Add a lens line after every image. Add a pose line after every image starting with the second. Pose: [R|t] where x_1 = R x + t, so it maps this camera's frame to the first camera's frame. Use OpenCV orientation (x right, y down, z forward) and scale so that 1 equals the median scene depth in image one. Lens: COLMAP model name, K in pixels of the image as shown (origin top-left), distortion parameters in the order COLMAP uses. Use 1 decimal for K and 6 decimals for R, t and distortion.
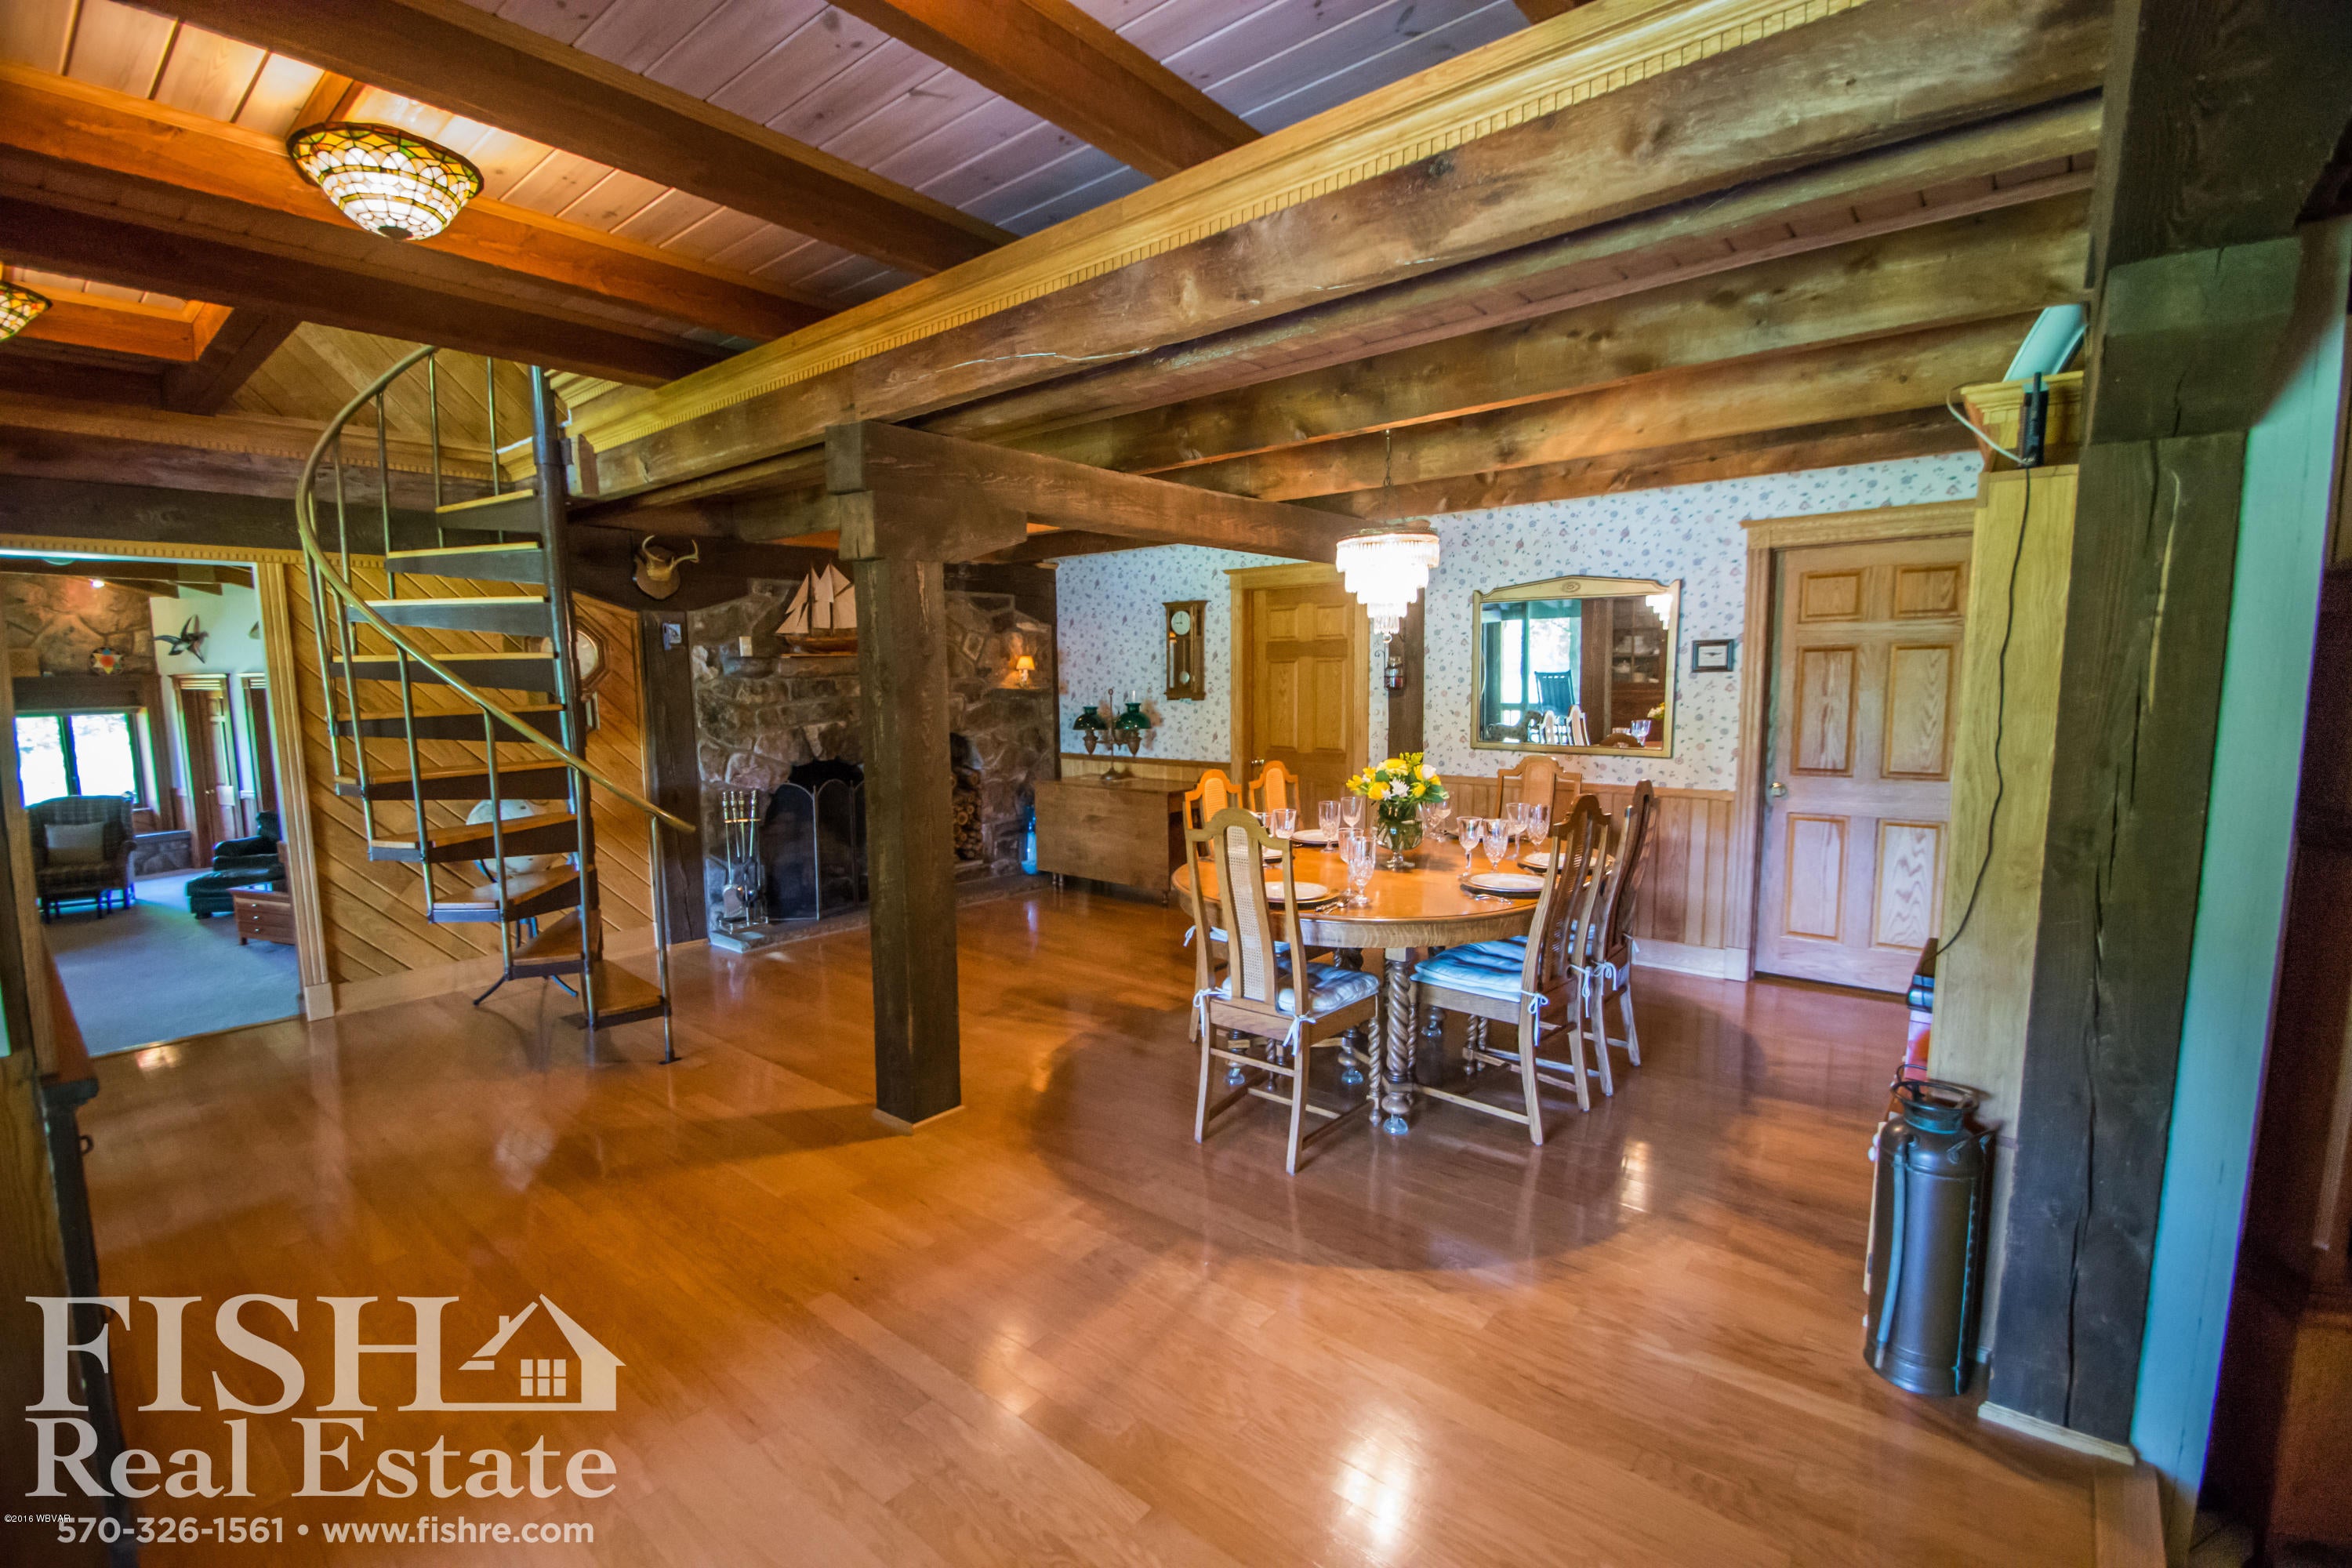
lens RADIAL K [[1029.1, 0, 1167.8], [0, 1029.1, 778.7], [0, 0, 1]] dist [0.016912, -0.021490]
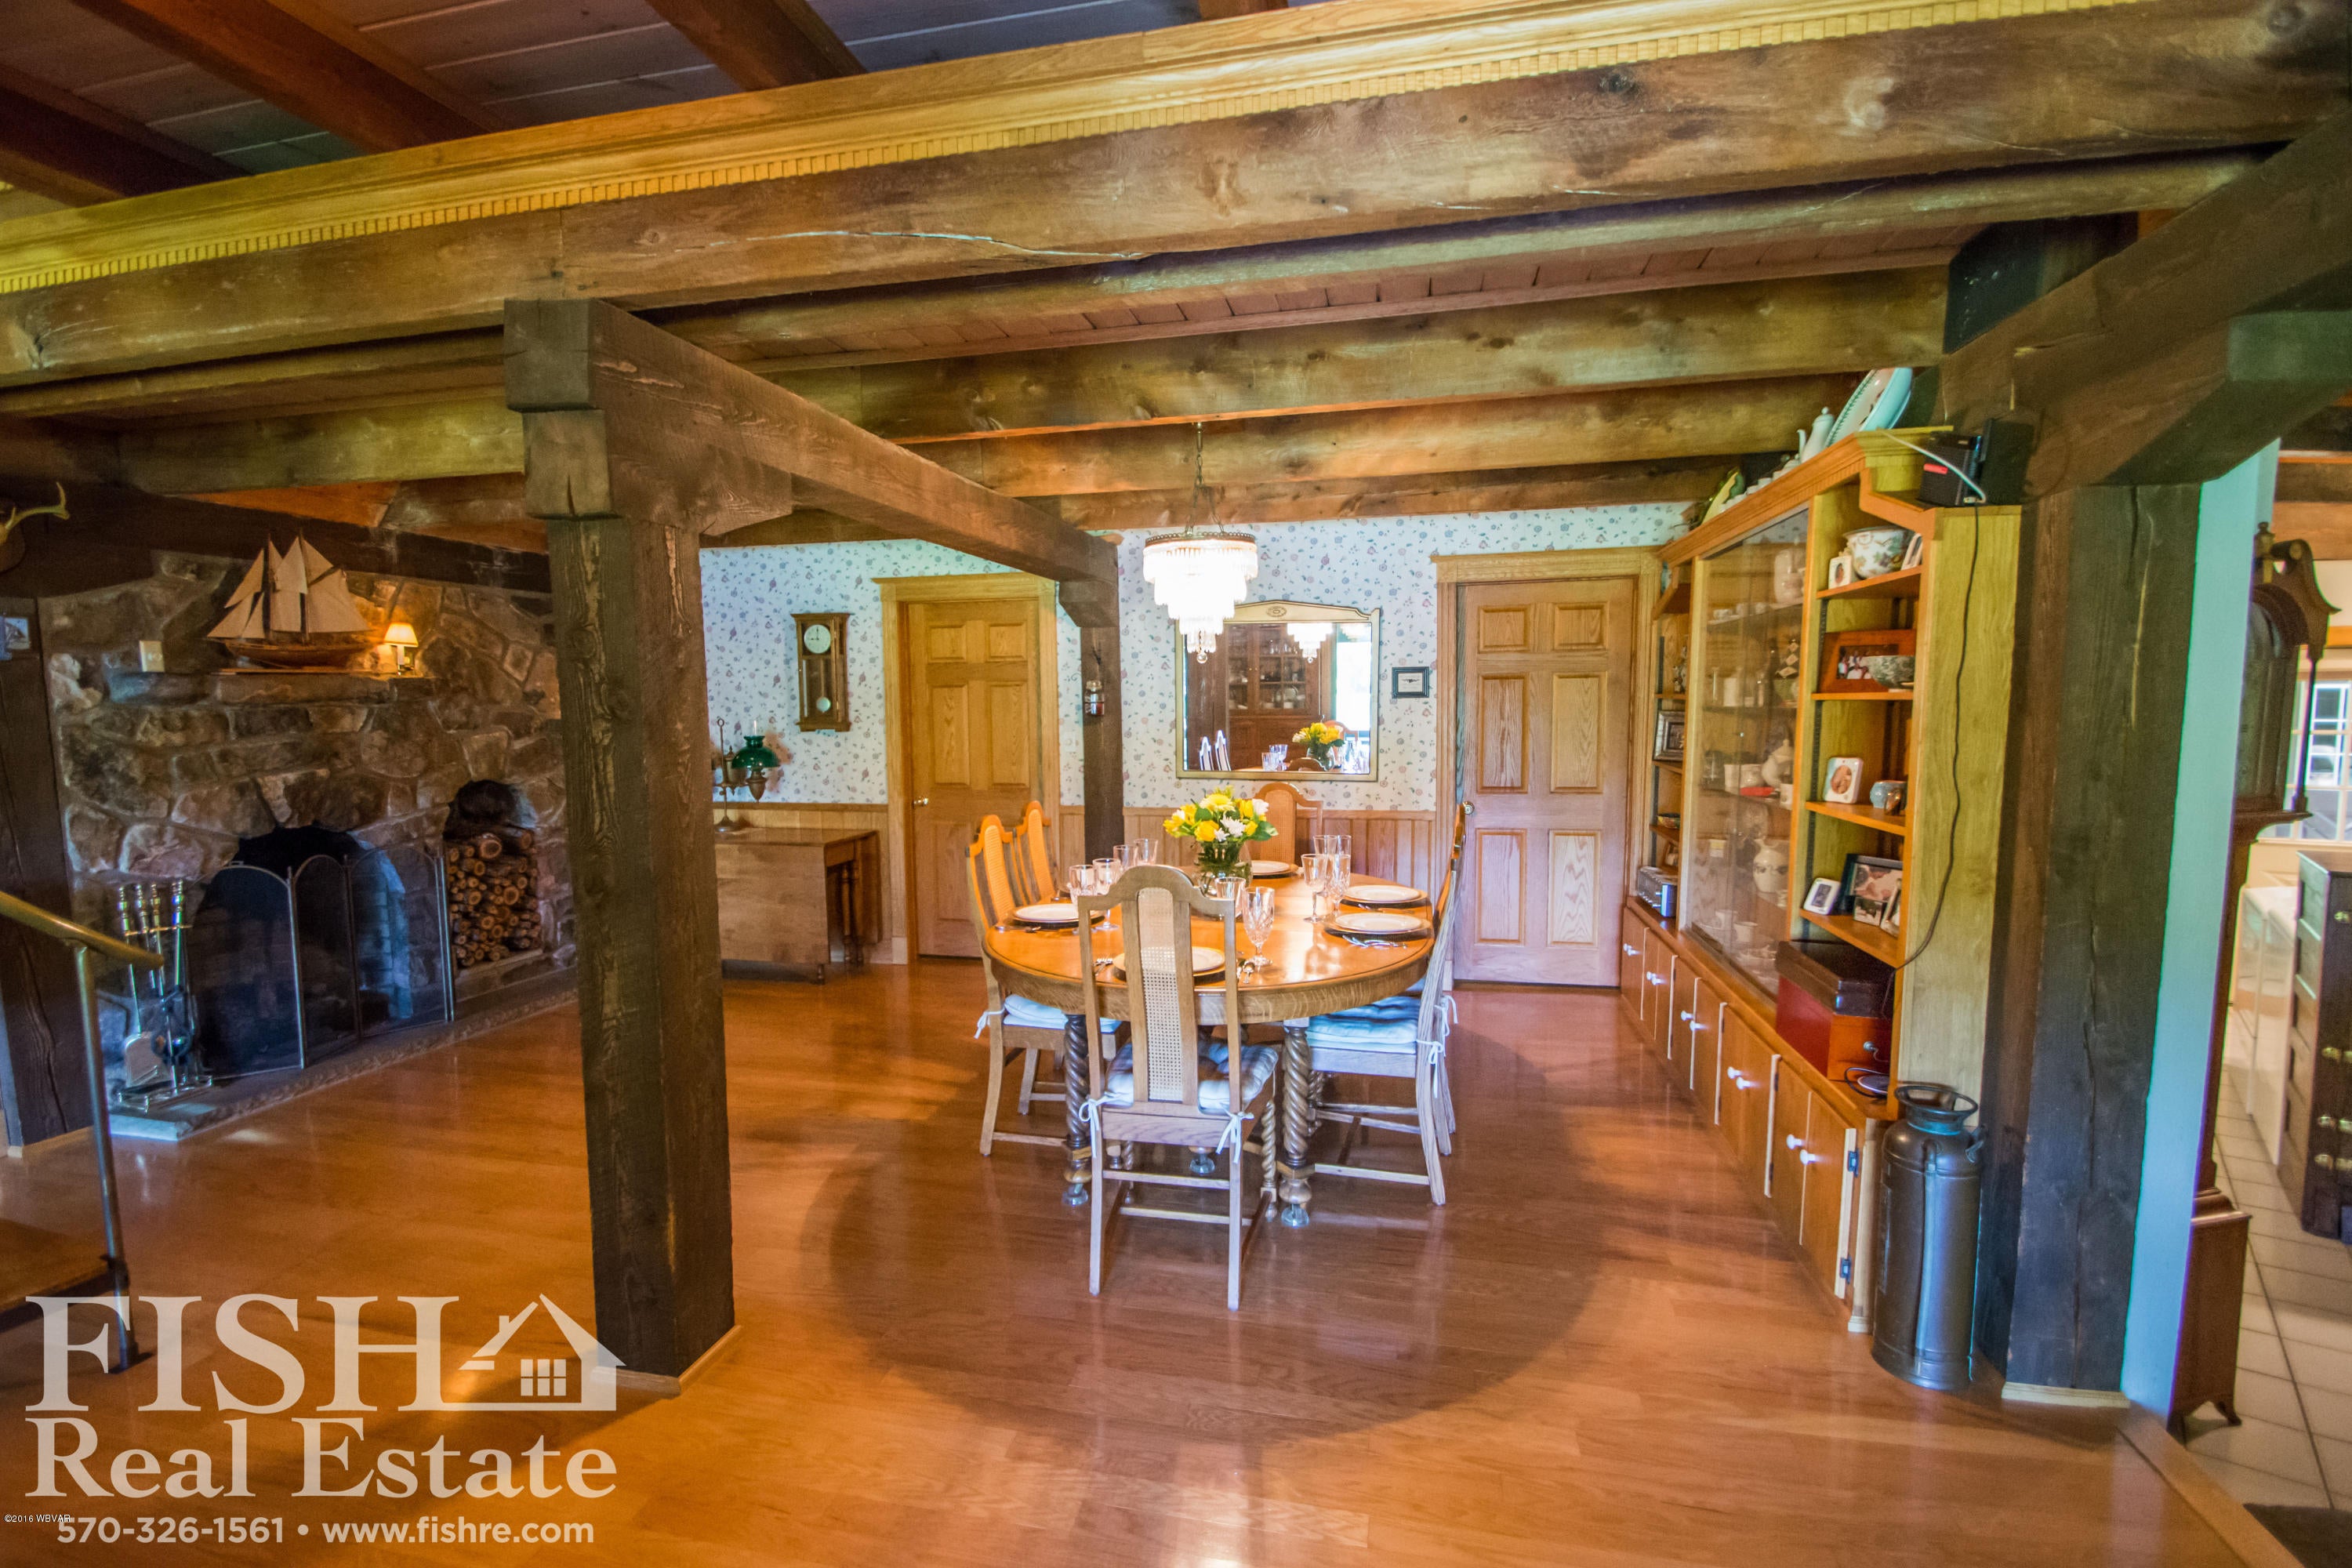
lens RADIAL K [[1050.8, 0, 1176.0], [0, 1050.8, 784.0], [0, 0, 1]] dist [0.012284, -0.016261]
pose [[0.888609, -0.035473, 0.457291, -0.176089], [0.046510, 0.998835, -0.012896, -0.013784], [-0.456301, 0.032729, 0.889223, 0.165995]]
